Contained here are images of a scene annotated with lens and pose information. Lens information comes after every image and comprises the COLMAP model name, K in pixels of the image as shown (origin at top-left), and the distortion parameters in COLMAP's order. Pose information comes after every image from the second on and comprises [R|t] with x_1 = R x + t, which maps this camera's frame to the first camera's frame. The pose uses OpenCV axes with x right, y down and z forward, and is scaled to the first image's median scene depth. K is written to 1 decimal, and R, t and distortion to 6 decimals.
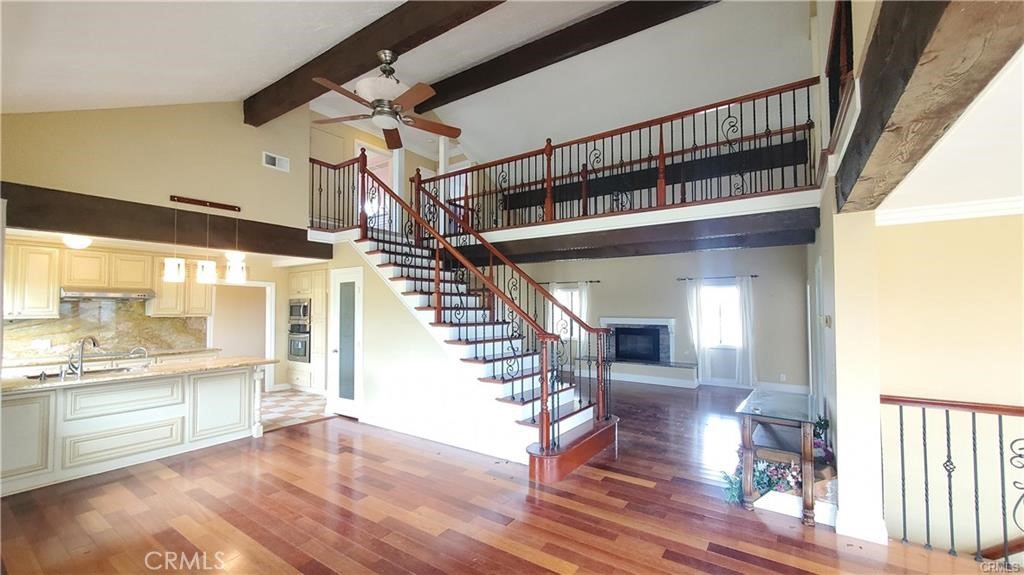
lens RADIAL K [[409.1, 0, 512.8], [0, 409.1, 294.4], [0, 0, 1]] dist [0.001163, 0.000011]
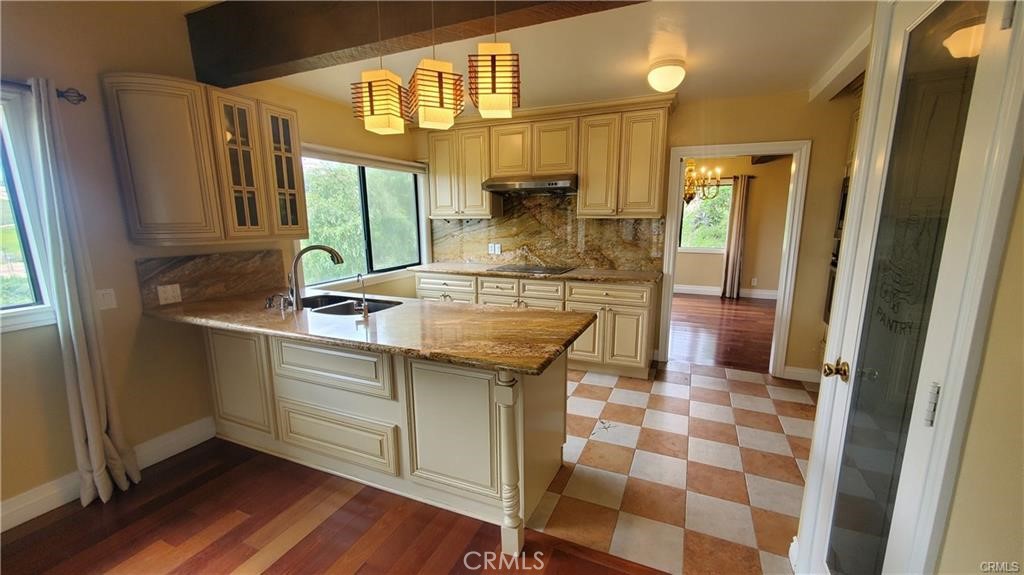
lens RADIAL K [[409.1, 0, 514.2], [0, 409.1, 294.0], [0, 0, 1]] dist [0.001163, 0.000011]
pose [[0.177727, 0.180685, -0.967350, -0.277467], [0.042948, 0.980639, 0.191058, 0.049316], [0.983142, -0.075502, 0.166526, 0.853973]]
